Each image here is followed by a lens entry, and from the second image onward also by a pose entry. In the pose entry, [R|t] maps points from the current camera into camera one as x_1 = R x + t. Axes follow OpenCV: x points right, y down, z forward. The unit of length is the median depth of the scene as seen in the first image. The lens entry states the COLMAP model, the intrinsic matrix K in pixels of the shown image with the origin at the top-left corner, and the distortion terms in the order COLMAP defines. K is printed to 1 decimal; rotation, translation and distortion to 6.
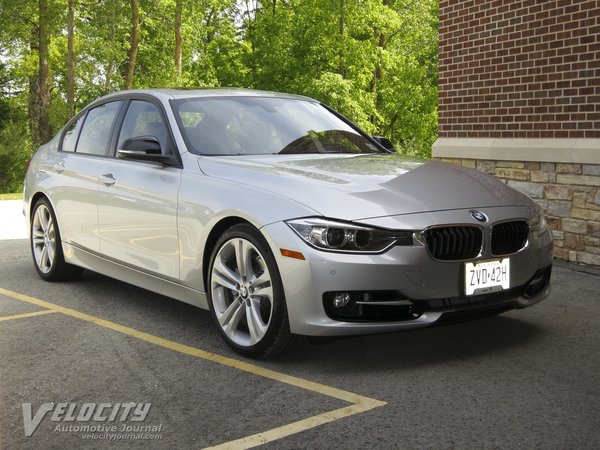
lens RADIAL K [[841.3, 0, 298.3], [0, 841.3, 226.2], [0, 0, 1]] dist [-0.125016, 0.000000]
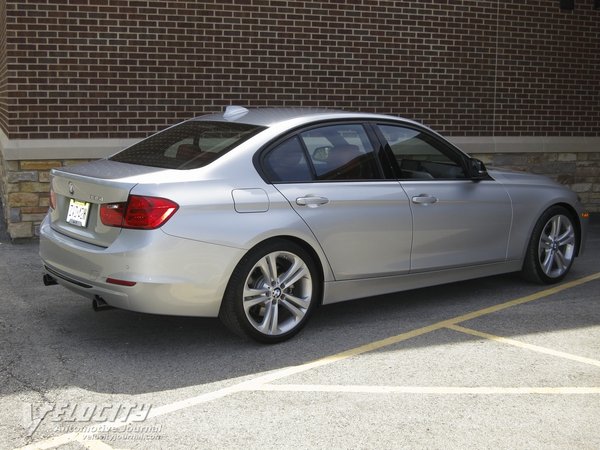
lens RADIAL K [[841.3, 0, 300.0], [0, 841.3, 223.7], [0, 0, 1]] dist [-0.125016, 0.000000]
pose [[-0.023229, -0.145216, 0.989127, -1.659481], [0.091990, 0.984886, 0.146754, -0.253757], [-0.995489, 0.094399, -0.009520, 1.473470]]
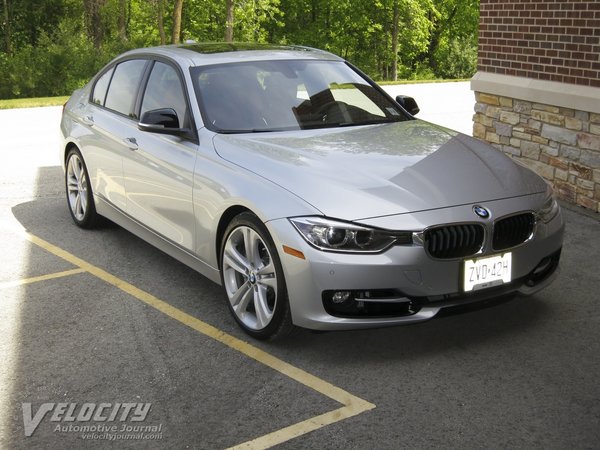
lens RADIAL K [[841.3, 0, 299.5], [0, 841.3, 226.1], [0, 0, 1]] dist [-0.125016, 0.000000]
pose [[0.997487, 0.018855, -0.068288, 0.061307], [-0.009285, 0.990411, 0.137839, -0.123976], [0.070232, -0.136858, 0.988098, -0.014405]]
